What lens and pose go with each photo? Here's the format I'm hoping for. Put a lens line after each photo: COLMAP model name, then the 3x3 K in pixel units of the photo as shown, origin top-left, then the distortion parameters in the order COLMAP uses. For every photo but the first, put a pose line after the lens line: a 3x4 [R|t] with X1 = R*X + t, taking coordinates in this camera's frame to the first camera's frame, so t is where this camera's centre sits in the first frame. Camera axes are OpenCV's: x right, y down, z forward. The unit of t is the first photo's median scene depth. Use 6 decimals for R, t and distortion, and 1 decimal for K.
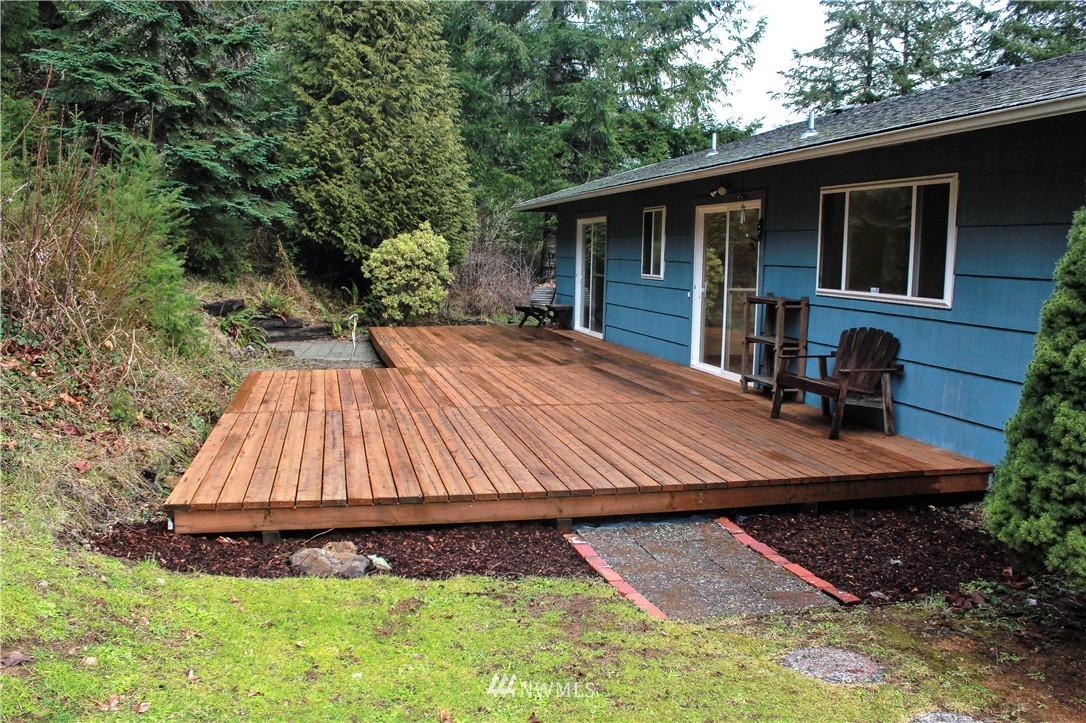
lens RADIAL K [[961.1, 0, 543.0], [0, 961.1, 361.5], [0, 0, 1]] dist [-0.101709, 0.008071]
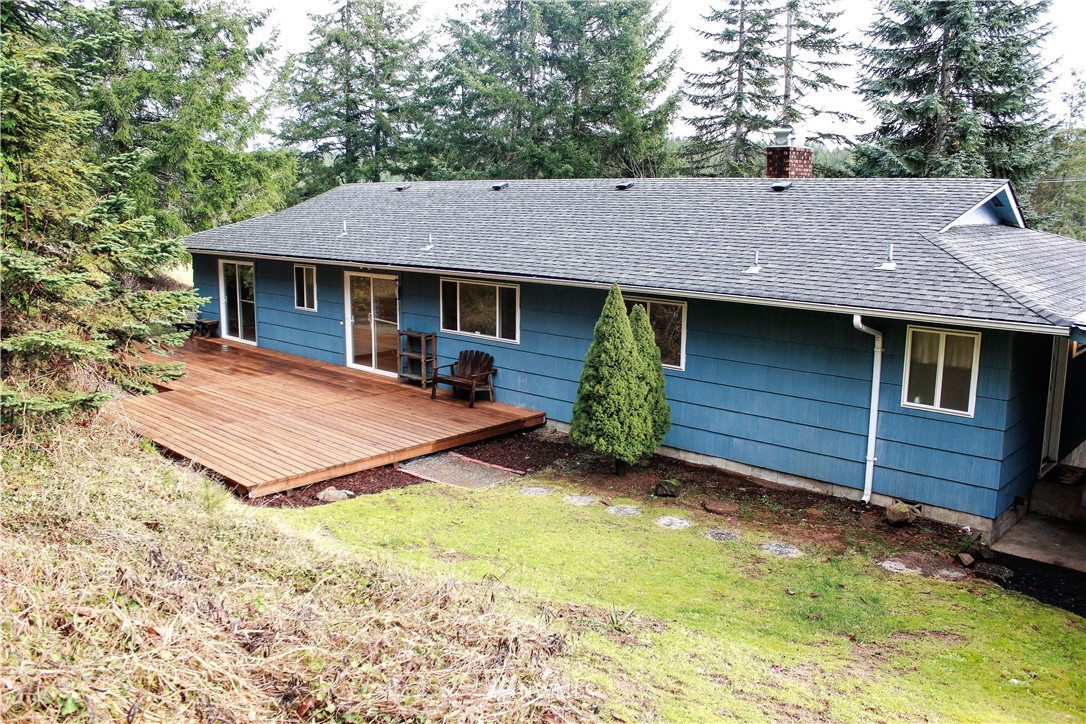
lens RADIAL K [[895.3, 0, 543.0], [0, 895.3, 362.0], [0, 0, 1]] dist [-0.002198, -0.000104]
pose [[0.836864, -0.108096, 0.536633, -0.728033], [0.069132, 0.993330, 0.092280, -0.226119], [-0.543029, -0.040127, 0.838755, -0.893908]]
